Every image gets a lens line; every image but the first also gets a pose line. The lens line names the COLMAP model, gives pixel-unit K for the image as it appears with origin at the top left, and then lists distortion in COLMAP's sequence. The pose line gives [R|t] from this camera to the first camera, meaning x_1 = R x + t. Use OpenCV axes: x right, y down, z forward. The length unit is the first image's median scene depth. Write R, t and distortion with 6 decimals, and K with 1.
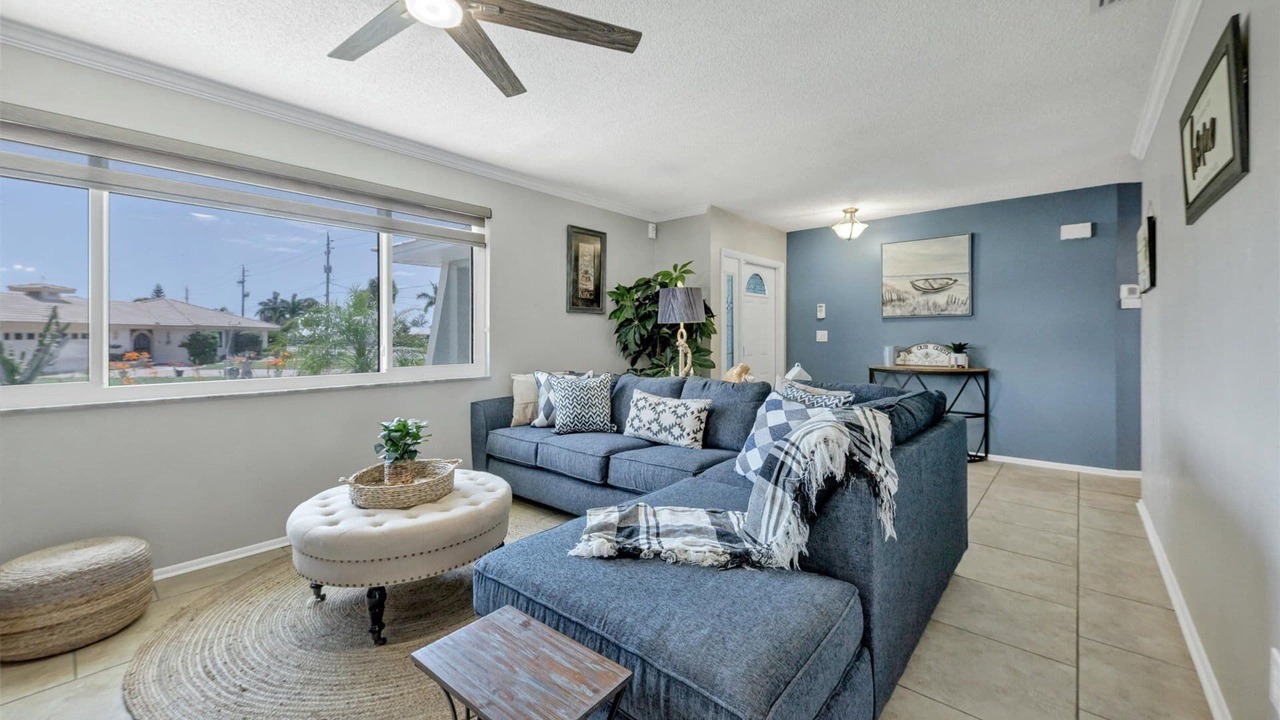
lens RADIAL K [[512.7, 0, 647.6], [0, 512.7, 338.8], [0, 0, 1]] dist [0.022657, -0.004748]
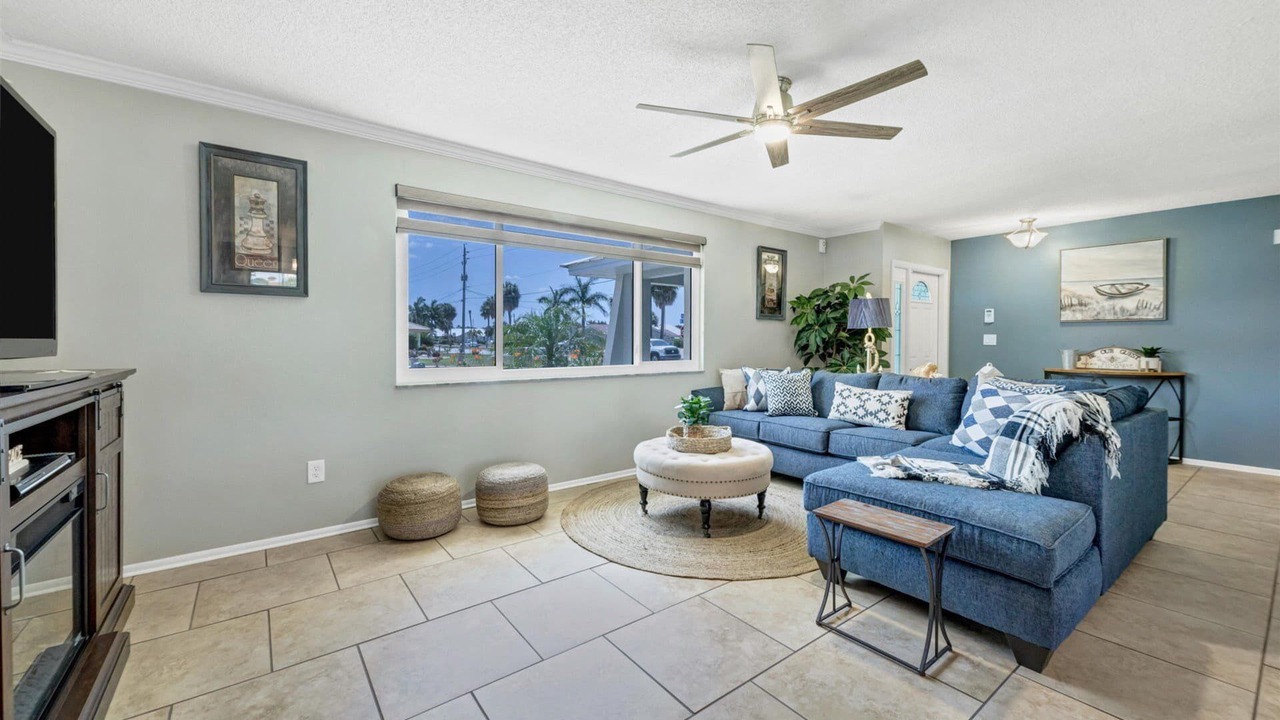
lens RADIAL K [[512.7, 0, 636.2], [0, 512.7, 347.5], [0, 0, 1]] dist [0.022657, -0.004748]
pose [[0.976164, 0.008281, -0.216876, -0.211727], [-0.005547, 0.999897, 0.013213, 0.001140], [0.216963, -0.011695, 0.976110, -0.289528]]
